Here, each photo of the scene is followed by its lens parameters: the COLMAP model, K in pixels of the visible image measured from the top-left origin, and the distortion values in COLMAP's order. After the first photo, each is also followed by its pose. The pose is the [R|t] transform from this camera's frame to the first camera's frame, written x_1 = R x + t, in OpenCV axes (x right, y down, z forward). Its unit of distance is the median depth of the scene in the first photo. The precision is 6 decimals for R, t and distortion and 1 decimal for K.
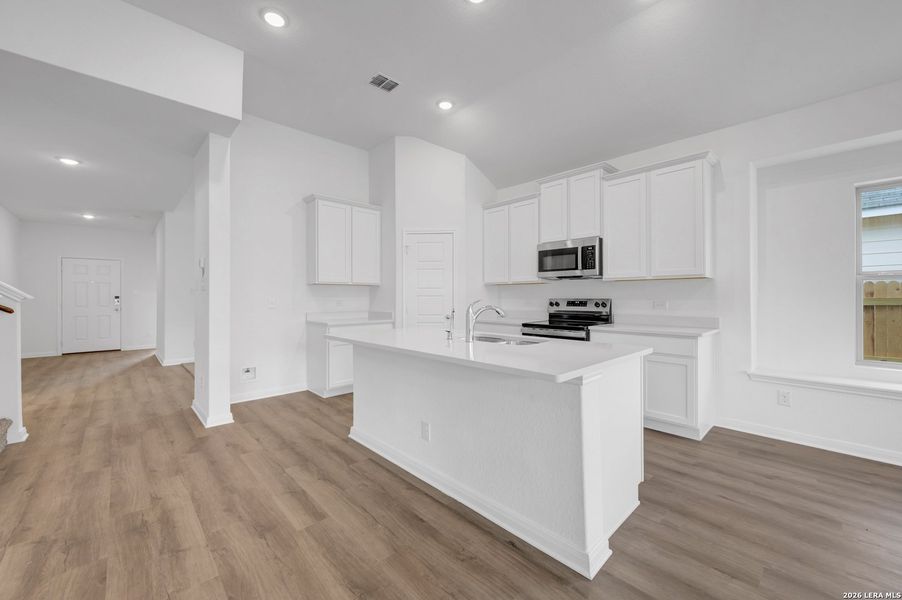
lens RADIAL K [[355.4, 0, 452.2], [0, 355.4, 296.6], [0, 0, 1]] dist [-0.000495, -0.000112]
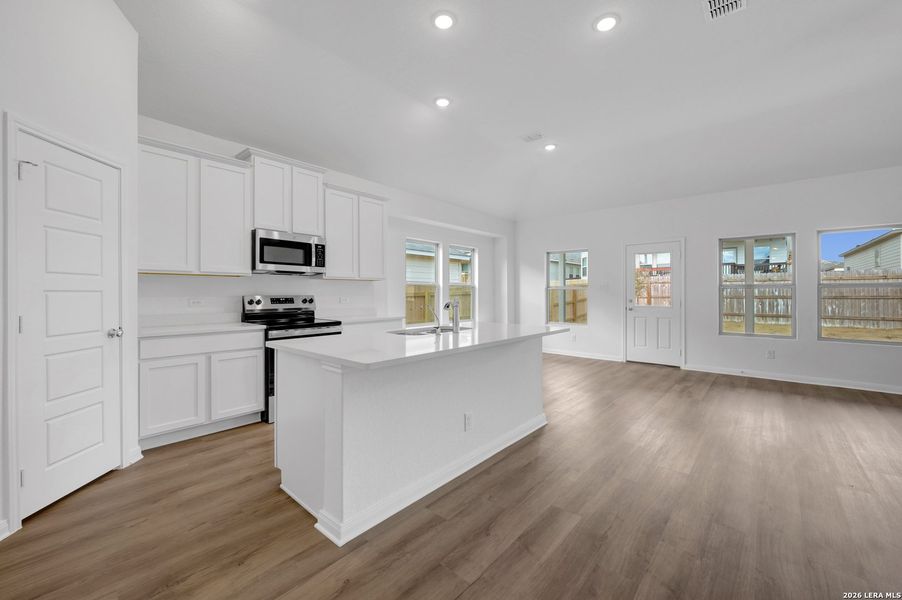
lens RADIAL K [[362.6, 0, 450.4], [0, 362.6, 294.6], [0, 0, 1]] dist [0.000336, 0.000179]
pose [[-0.090682, -0.003001, 0.995875, -0.680170], [0.000334, 0.999995, 0.003043, 0.001062], [-0.995880, 0.000609, -0.090681, 0.690335]]
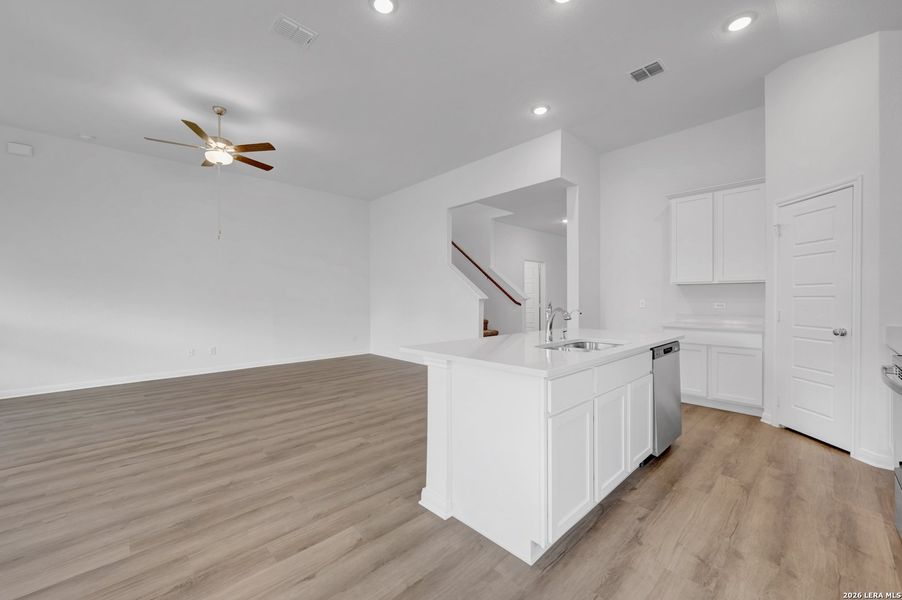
lens RADIAL K [[355.4, 0, 452.2], [0, 355.4, 296.6], [0, 0, 1]] dist [-0.000495, -0.000112]
pose [[0.008966, 0.000679, -0.999960, 0.680228], [-0.001694, 0.999998, 0.000664, -0.001641], [0.999958, 0.001688, 0.008968, 0.428857]]
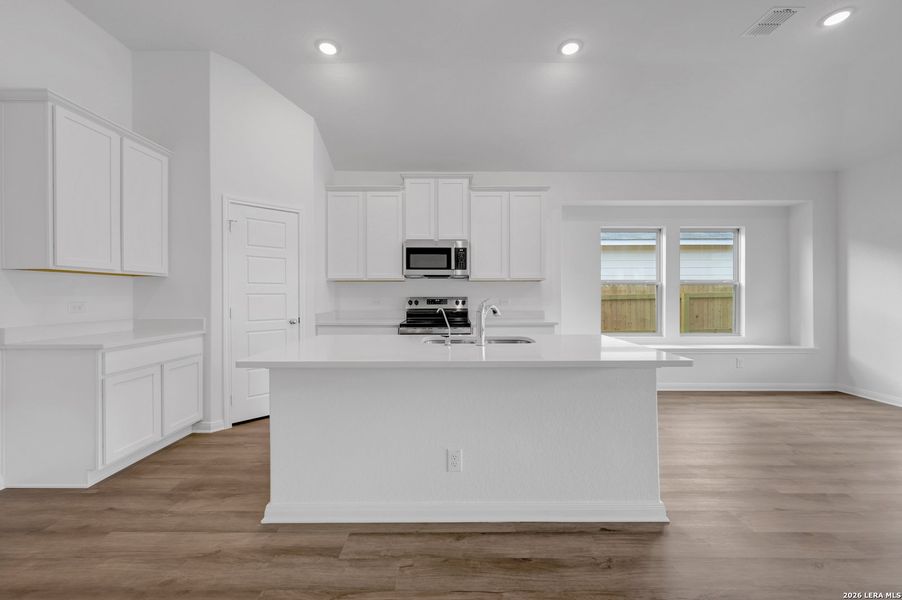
lens RADIAL K [[355.4, 0, 452.2], [0, 355.4, 296.6], [0, 0, 1]] dist [-0.000495, -0.000112]
pose [[0.688959, -0.003541, 0.724792, -0.399035], [0.000114, 0.999989, 0.004777, 0.000055], [-0.724800, -0.003209, 0.688952, 0.267239]]
